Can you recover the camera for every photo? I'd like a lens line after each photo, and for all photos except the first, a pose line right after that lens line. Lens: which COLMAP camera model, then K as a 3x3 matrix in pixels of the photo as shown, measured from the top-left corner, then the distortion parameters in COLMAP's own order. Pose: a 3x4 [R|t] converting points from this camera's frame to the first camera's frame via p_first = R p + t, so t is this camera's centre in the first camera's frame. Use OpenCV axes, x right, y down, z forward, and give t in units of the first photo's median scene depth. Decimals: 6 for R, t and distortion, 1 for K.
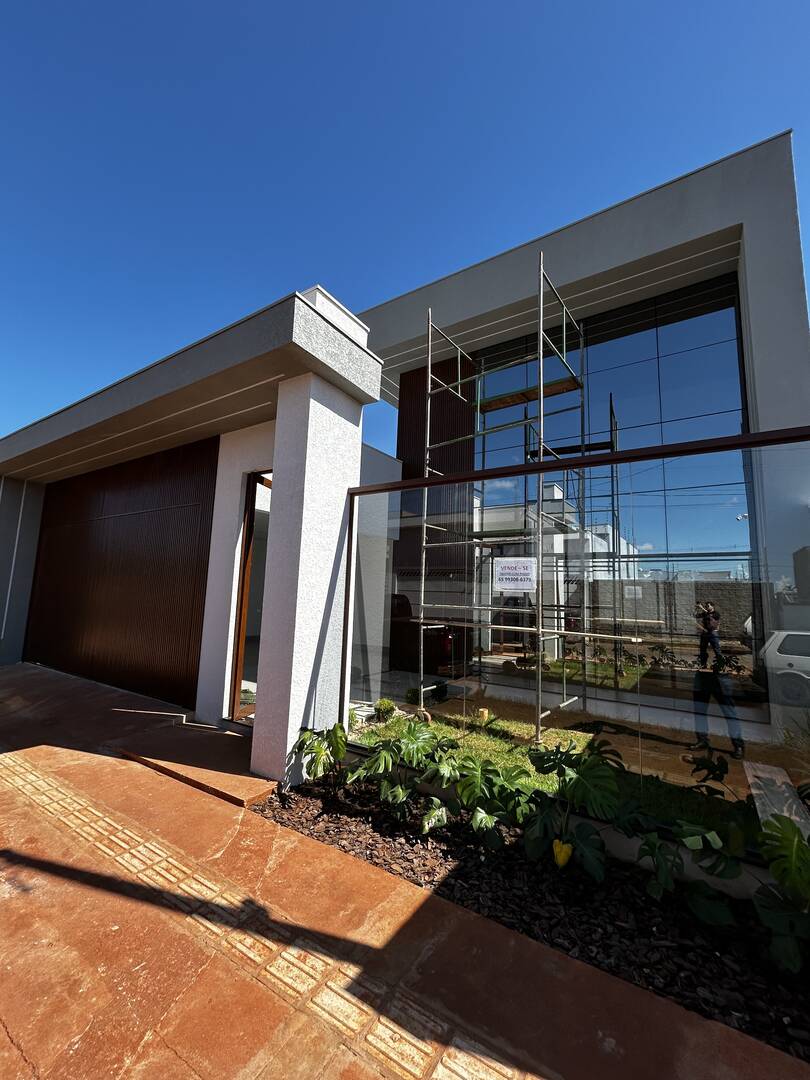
lens RADIAL K [[433.2, 0, 405.0], [0, 433.2, 540.0], [0, 0, 1]] dist [0.001417, -0.000111]
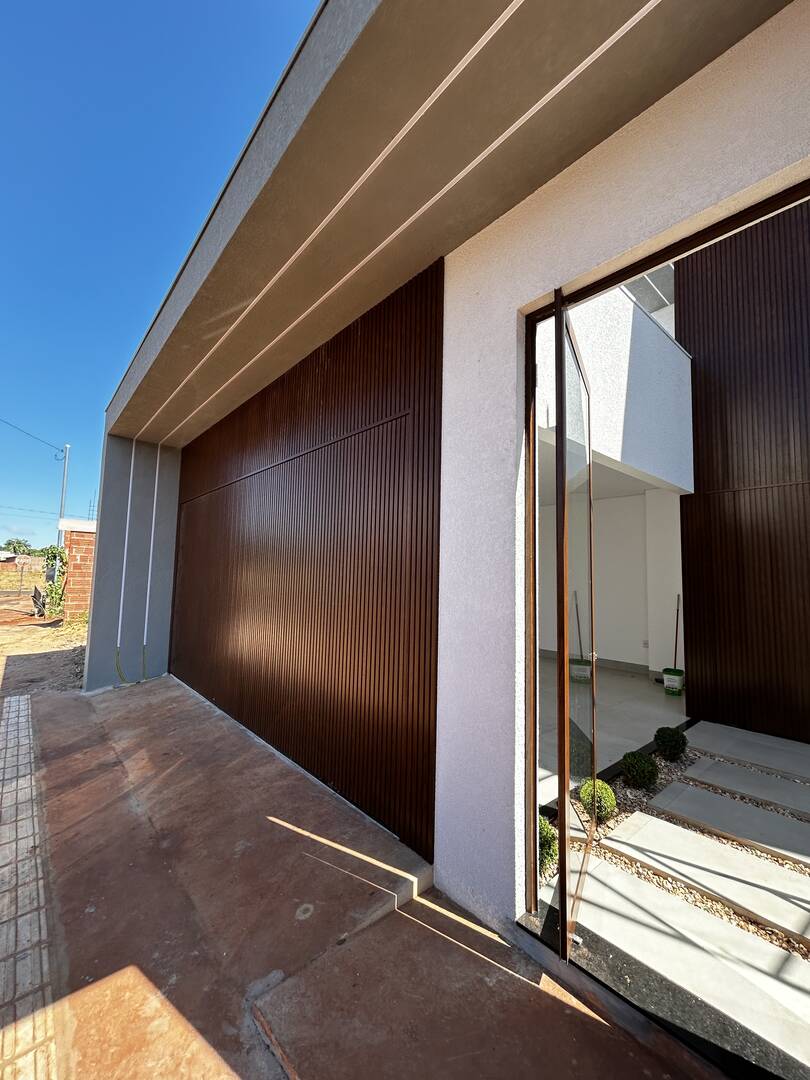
lens RADIAL K [[437.2, 0, 407.5], [0, 437.2, 537.1], [0, 0, 1]] dist [0.001886, 0.000176]
pose [[0.961540, -0.033944, -0.272558, -0.374473], [0.043815, 0.998583, 0.030211, 0.042377], [0.271147, -0.040991, 0.961665, 0.571918]]
